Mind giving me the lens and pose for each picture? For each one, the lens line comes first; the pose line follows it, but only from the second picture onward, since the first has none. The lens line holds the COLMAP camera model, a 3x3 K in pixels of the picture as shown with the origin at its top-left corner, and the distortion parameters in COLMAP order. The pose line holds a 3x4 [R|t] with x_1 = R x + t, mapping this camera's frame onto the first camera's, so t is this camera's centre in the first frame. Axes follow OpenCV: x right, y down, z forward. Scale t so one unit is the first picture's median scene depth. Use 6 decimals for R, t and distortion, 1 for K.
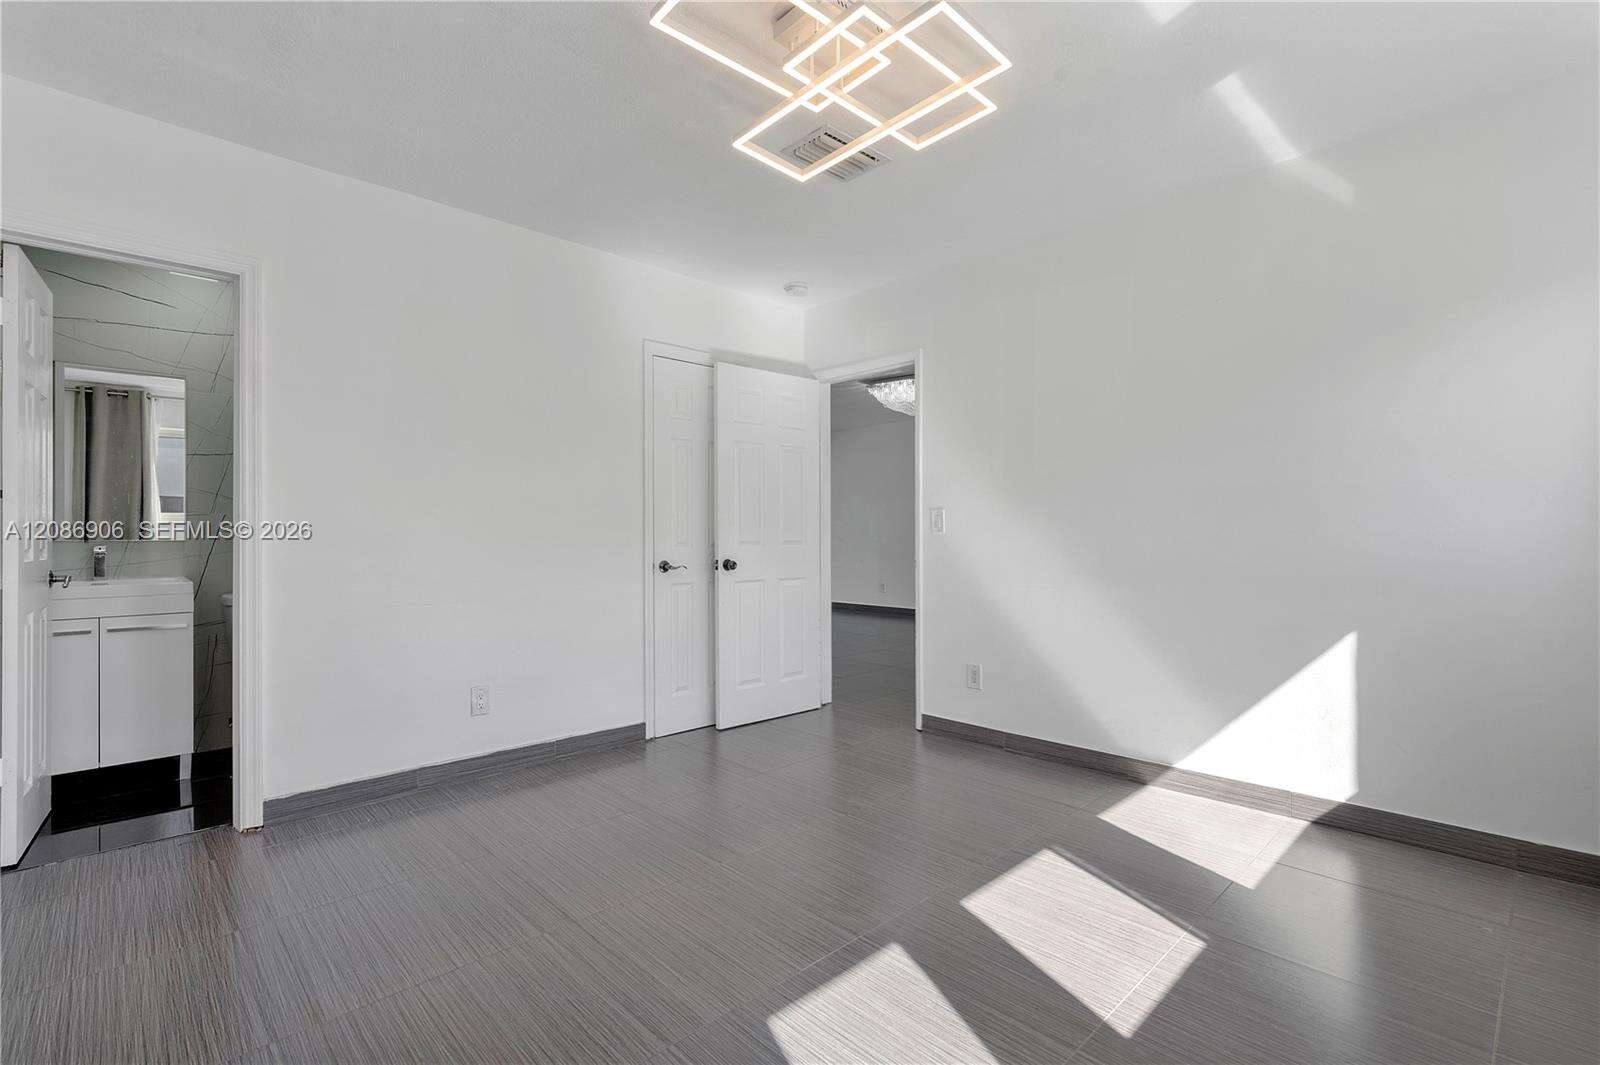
lens RADIAL K [[734.0, 0, 786.6], [0, 734.0, 526.3], [0, 0, 1]] dist [-0.004530, 0.002493]
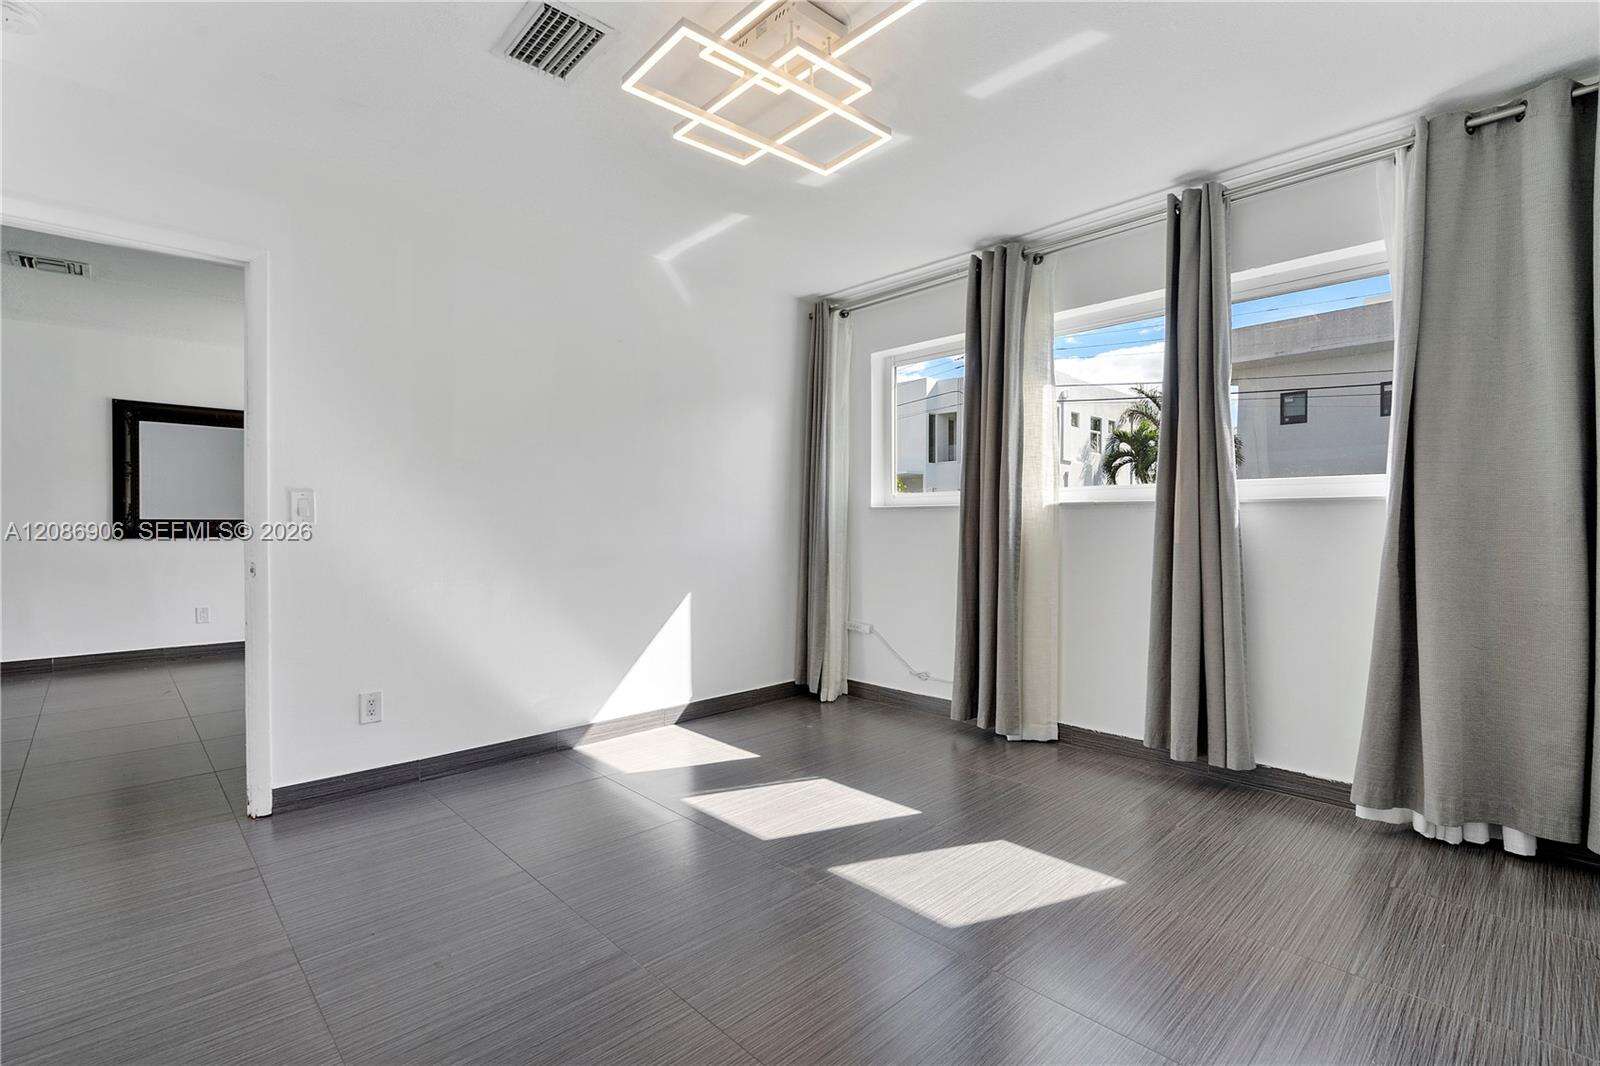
lens RADIAL K [[734.0, 0, 792.1], [0, 734.0, 537.2], [0, 0, 1]] dist [-0.004530, 0.002493]
pose [[-0.036156, -0.002606, 0.999343, -0.781264], [-0.015067, 0.999884, 0.002062, 0.019680], [-0.999233, -0.014983, -0.036191, 0.831615]]
